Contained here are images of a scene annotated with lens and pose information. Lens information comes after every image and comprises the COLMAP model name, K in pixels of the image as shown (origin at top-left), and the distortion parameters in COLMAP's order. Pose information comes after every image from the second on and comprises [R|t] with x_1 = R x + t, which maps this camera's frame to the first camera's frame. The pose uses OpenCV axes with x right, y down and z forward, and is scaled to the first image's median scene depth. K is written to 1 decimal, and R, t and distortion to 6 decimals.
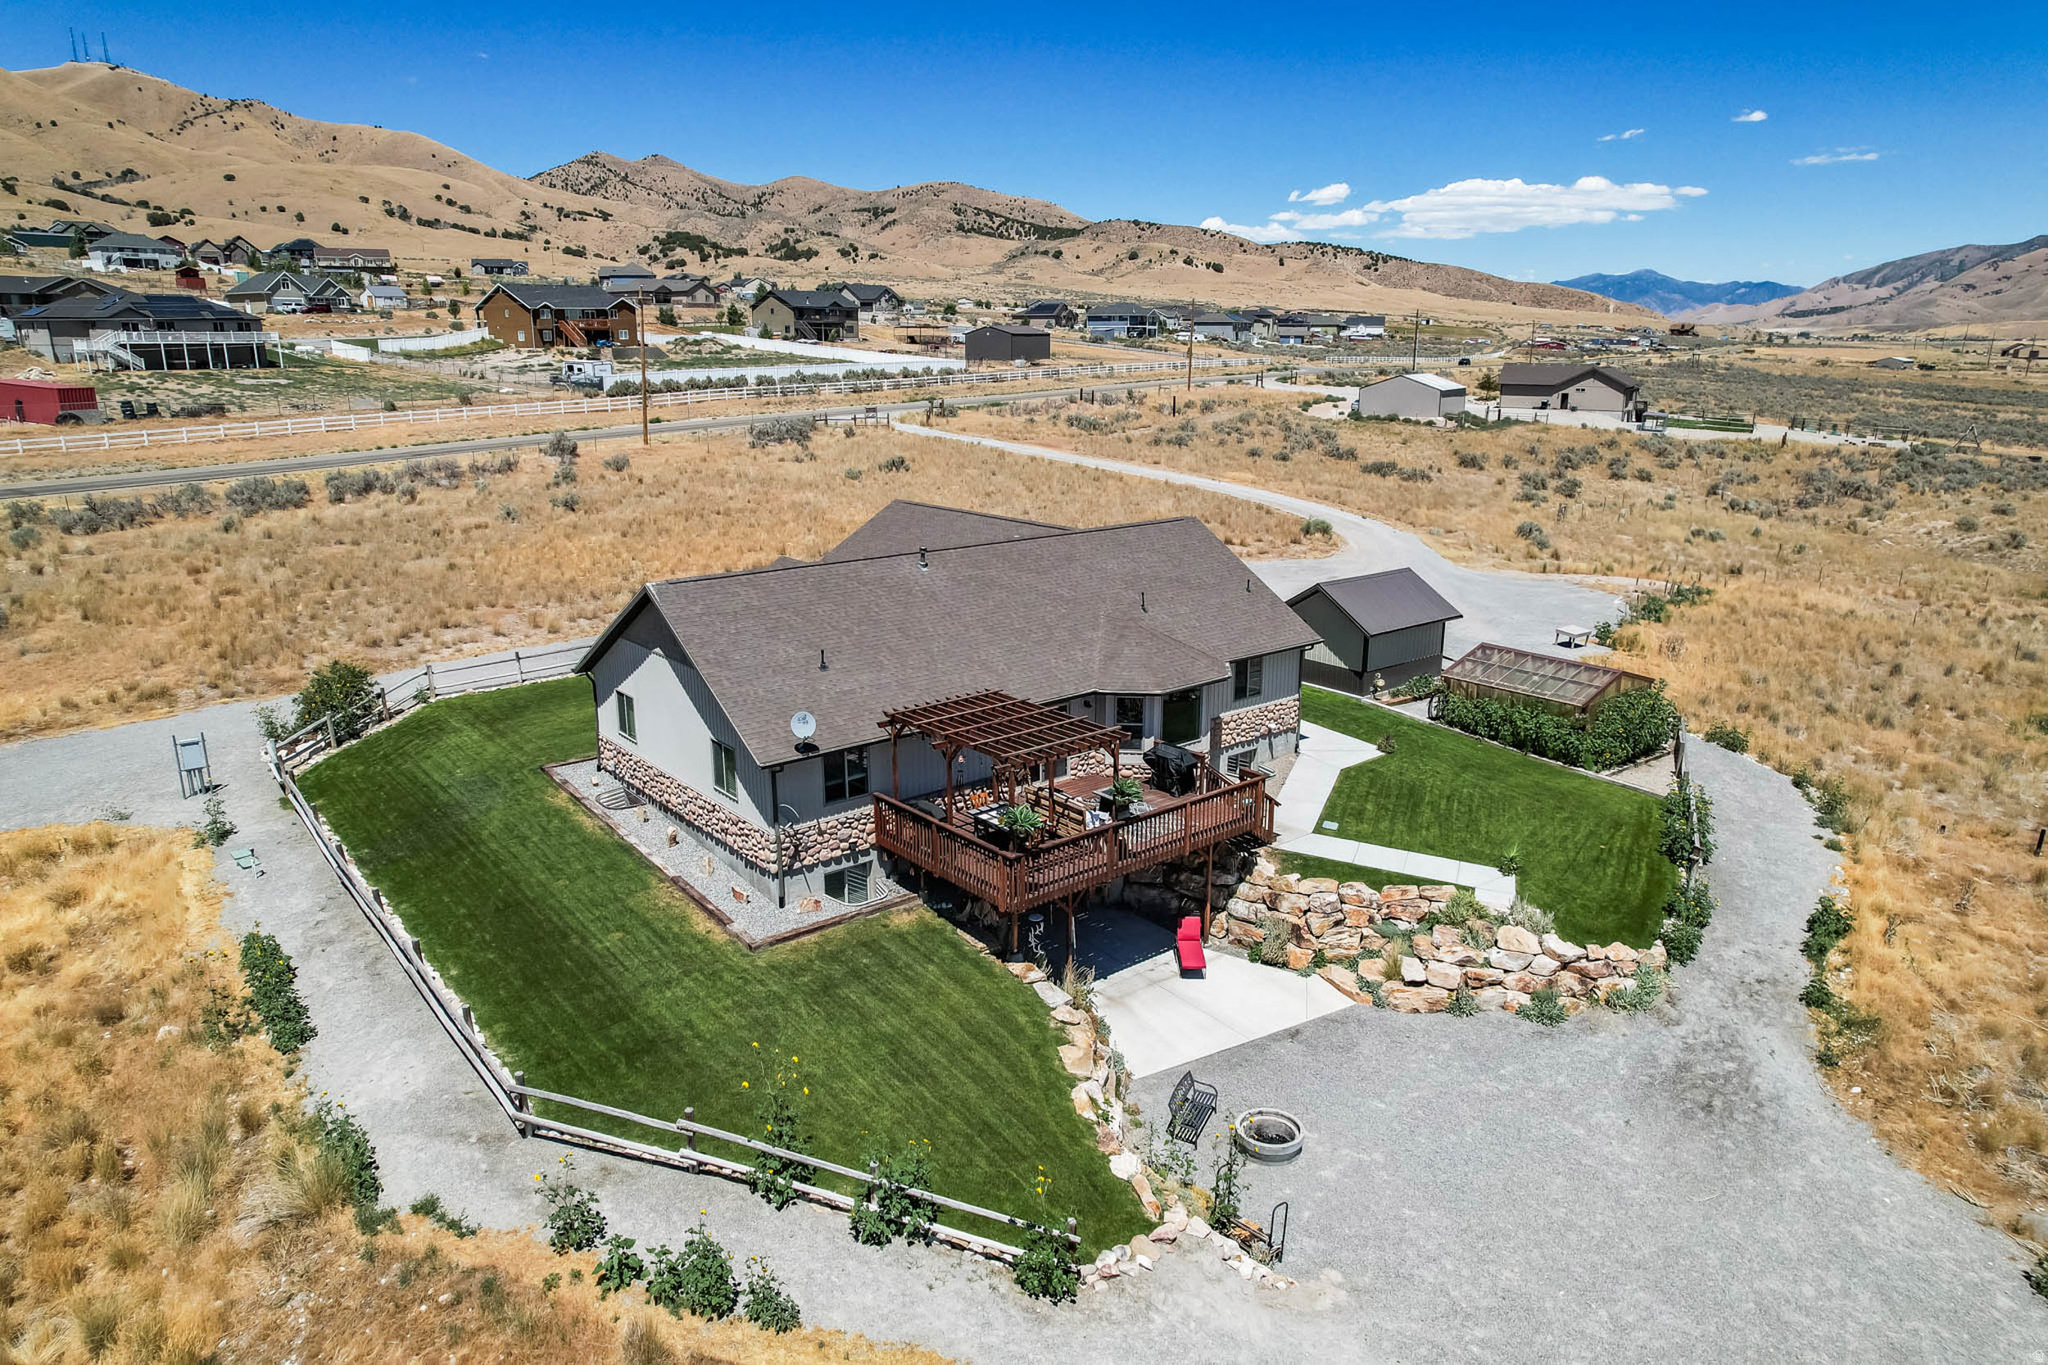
lens RADIAL K [[1311.9, 0, 1019.5], [0, 1311.9, 682.1], [0, 0, 1]] dist [-0.087557, 0.077923]
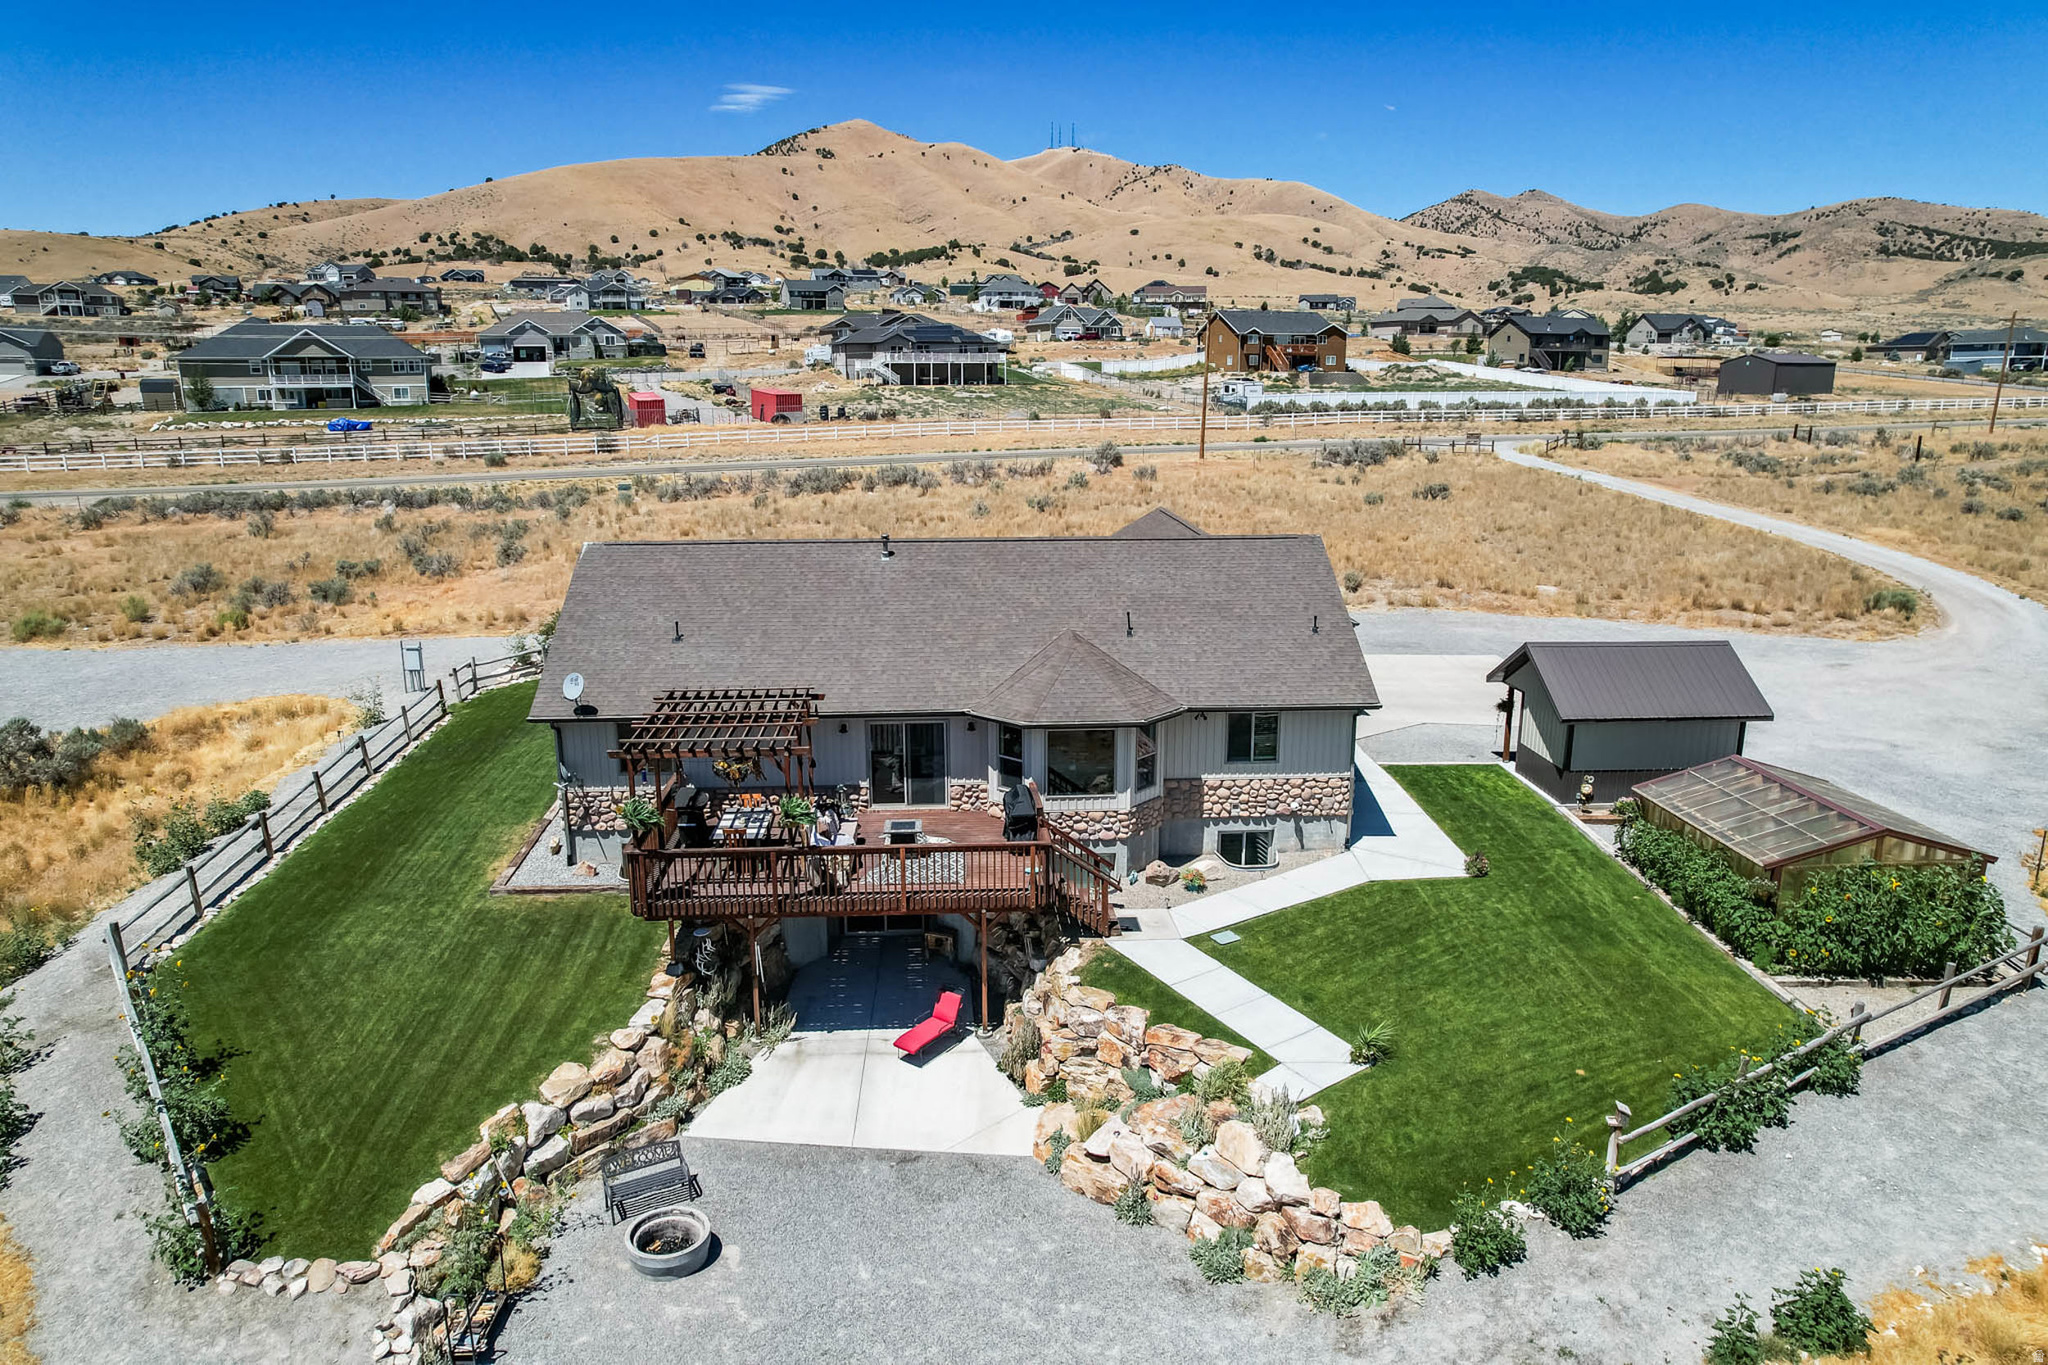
lens RADIAL K [[1311.9, 0, 1019.5], [0, 1311.9, 682.1], [0, 0, 1]] dist [-0.087557, 0.077923]
pose [[0.811621, 0.132545, -0.568949, 0.087755], [-0.148110, 0.988787, 0.019069, -0.005180], [0.565097, 0.068790, 0.822152, 0.048404]]
